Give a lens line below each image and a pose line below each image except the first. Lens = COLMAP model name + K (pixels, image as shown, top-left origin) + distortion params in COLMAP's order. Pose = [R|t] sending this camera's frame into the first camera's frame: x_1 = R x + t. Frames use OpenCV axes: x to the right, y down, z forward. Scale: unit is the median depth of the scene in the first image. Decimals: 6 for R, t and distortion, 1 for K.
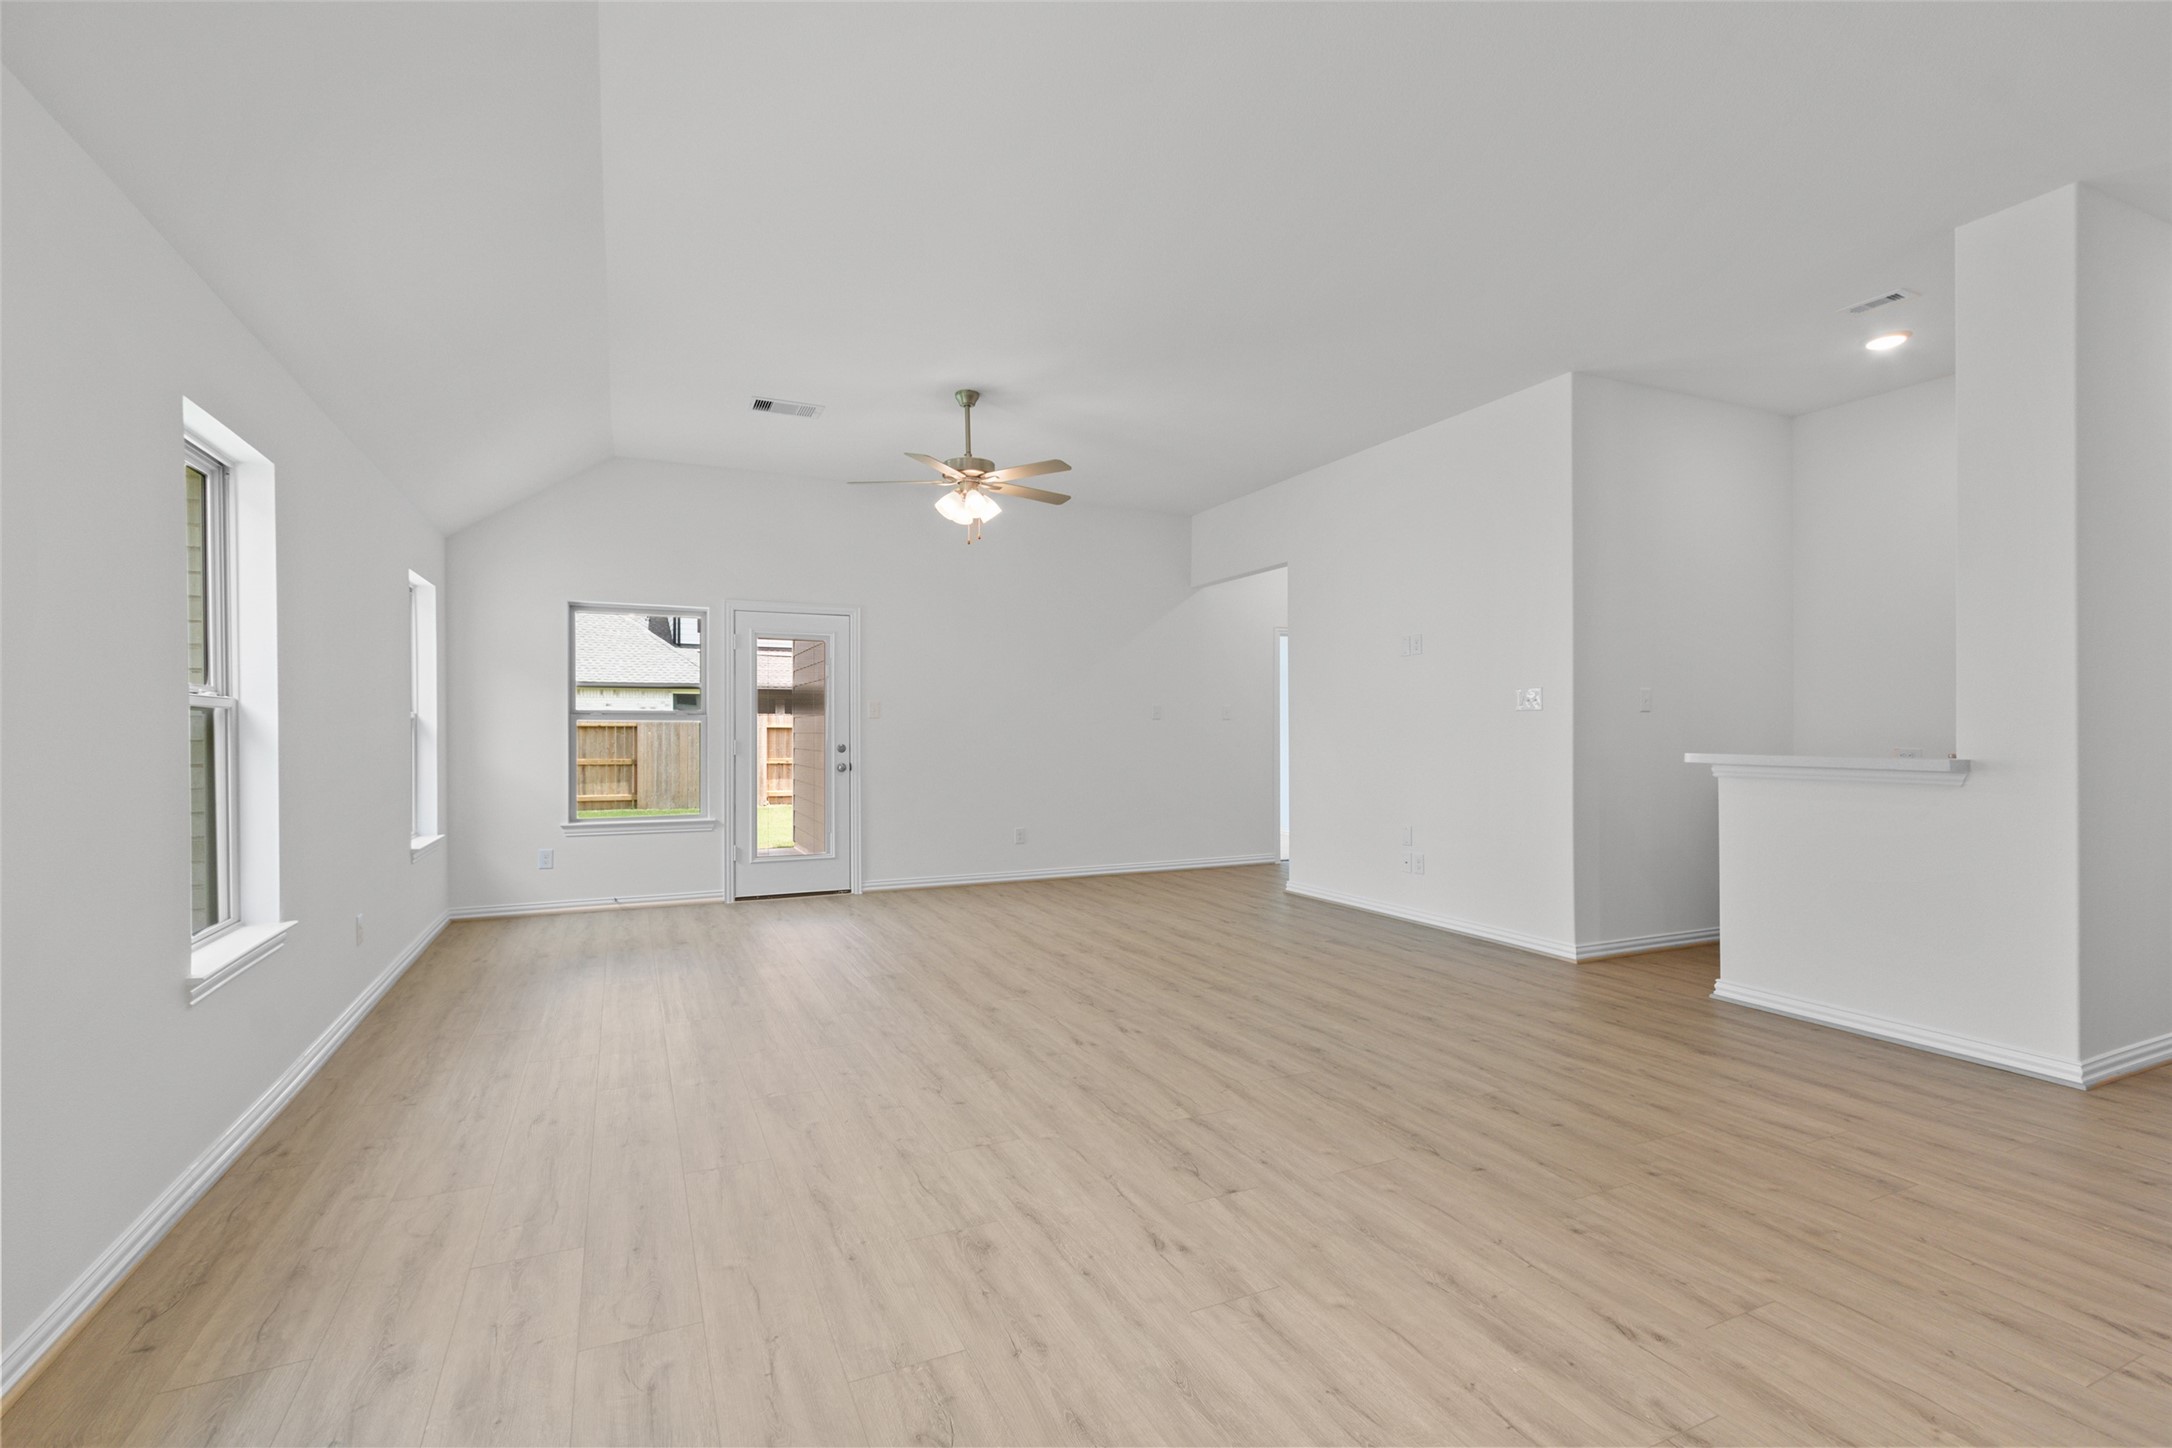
lens RADIAL K [[940.5, 0, 1051.4], [0, 940.5, 742.0], [0, 0, 1]] dist [-0.015409, -0.000289]
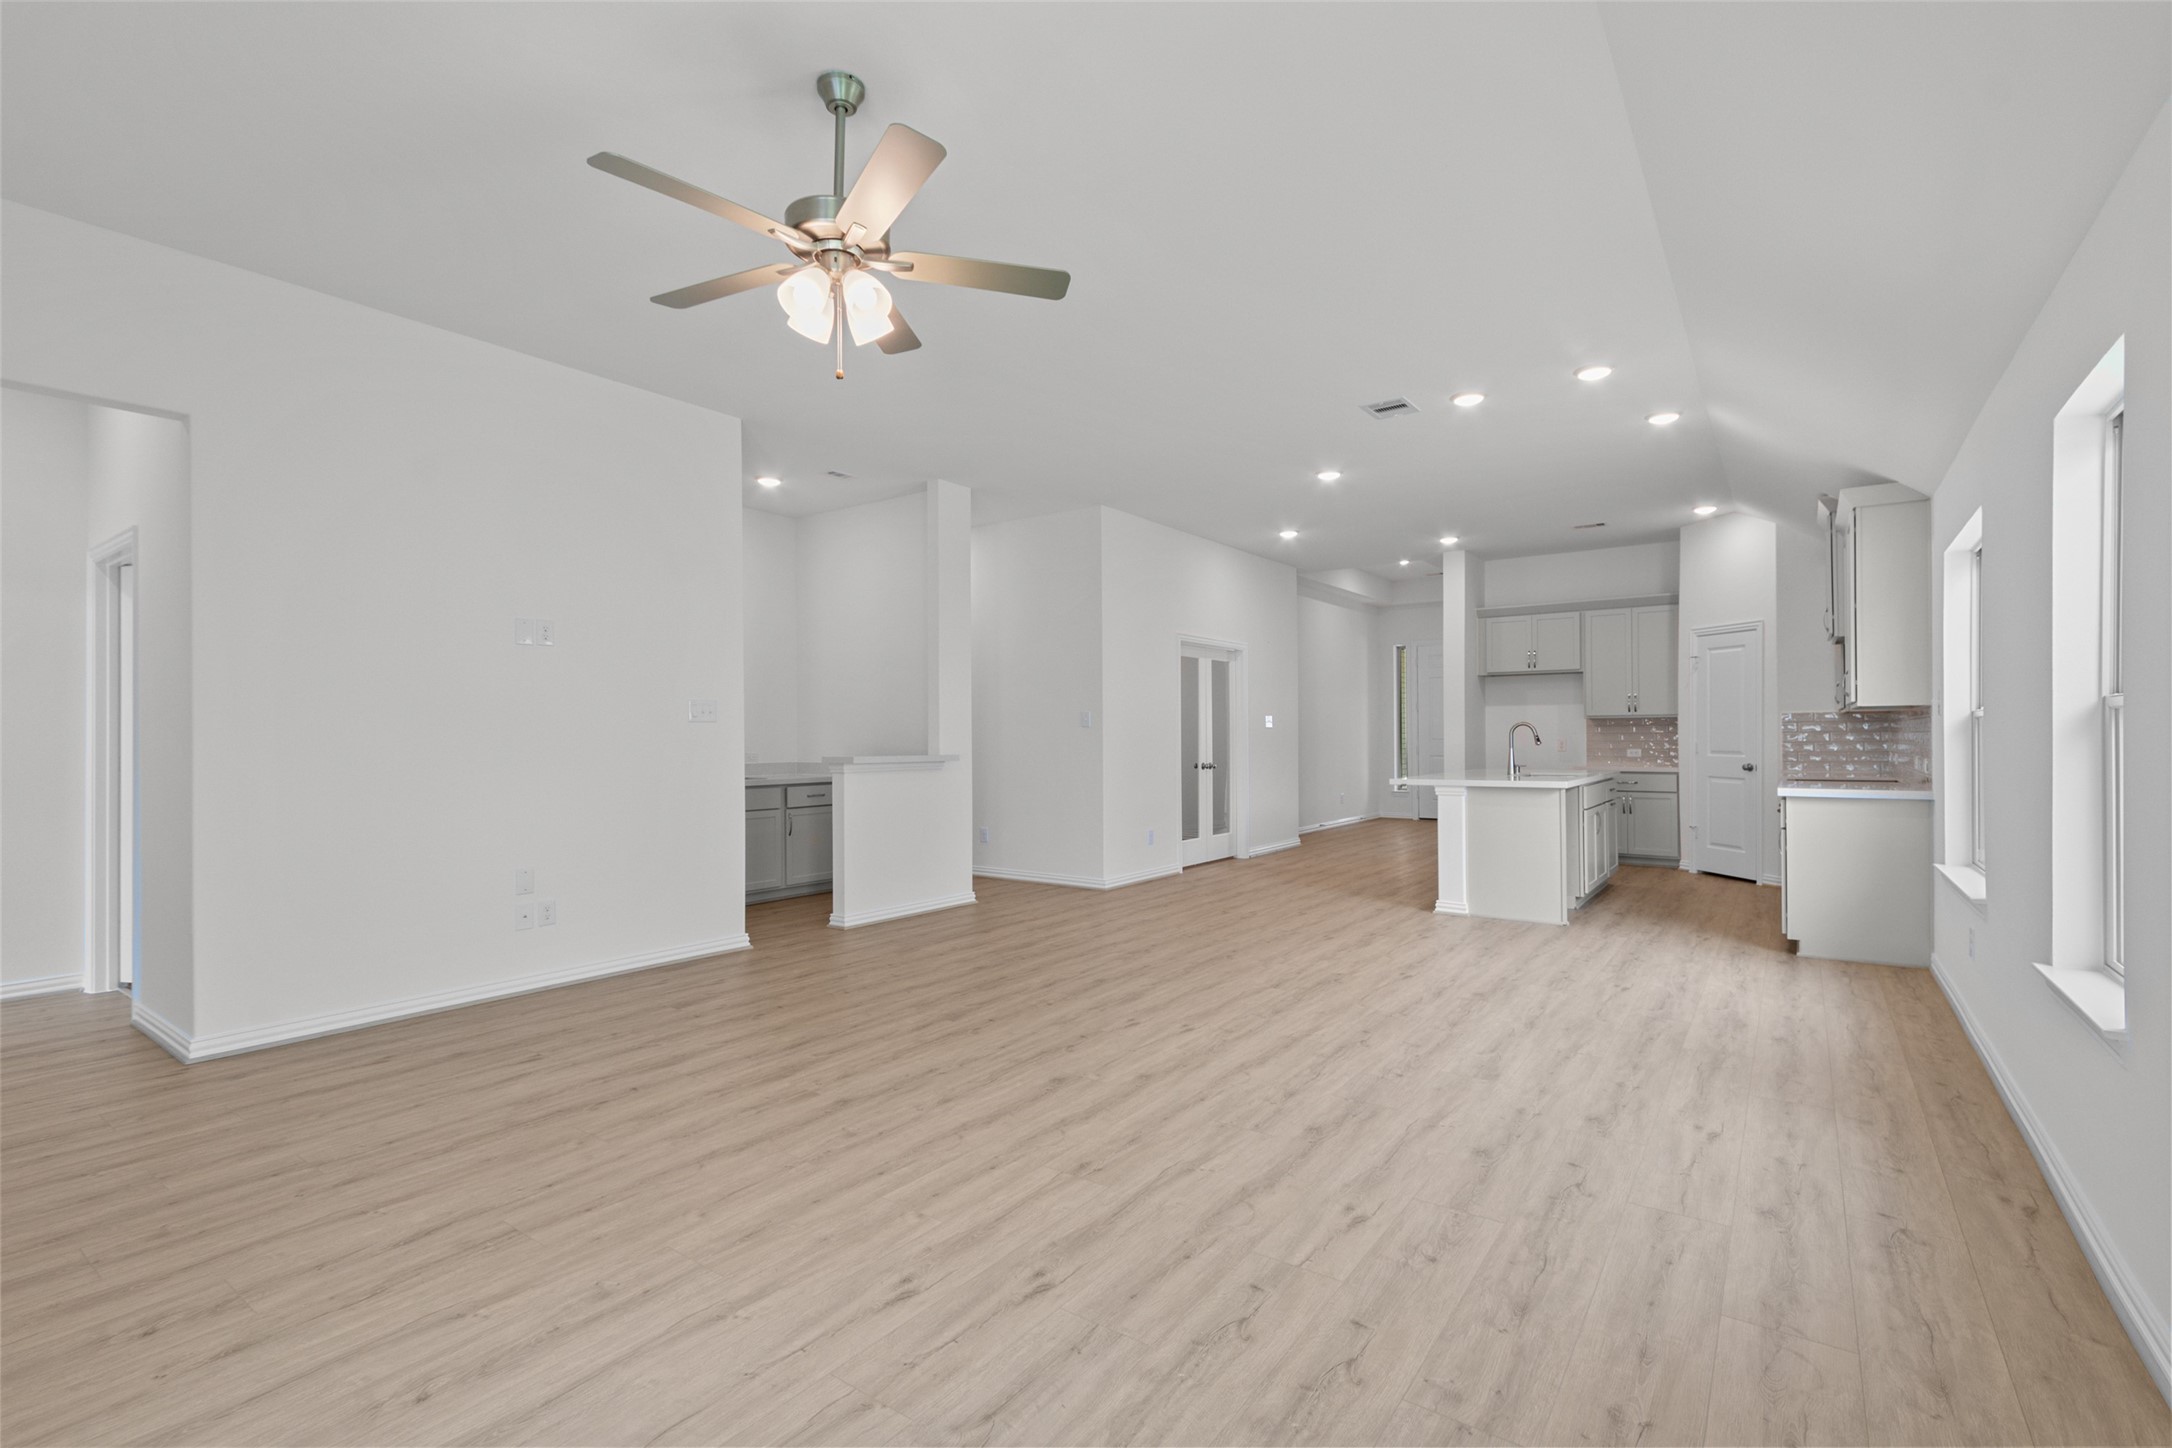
lens RADIAL K [[982.2, 0, 1081.0], [0, 982.2, 726.1], [0, 0, 1]] dist [-0.000594, -0.001489]
pose [[-0.487838, 0.010236, 0.872874, -0.928364], [0.015153, 0.999880, -0.003257, -0.028059], [-0.872803, 0.011638, -0.487935, 1.708128]]
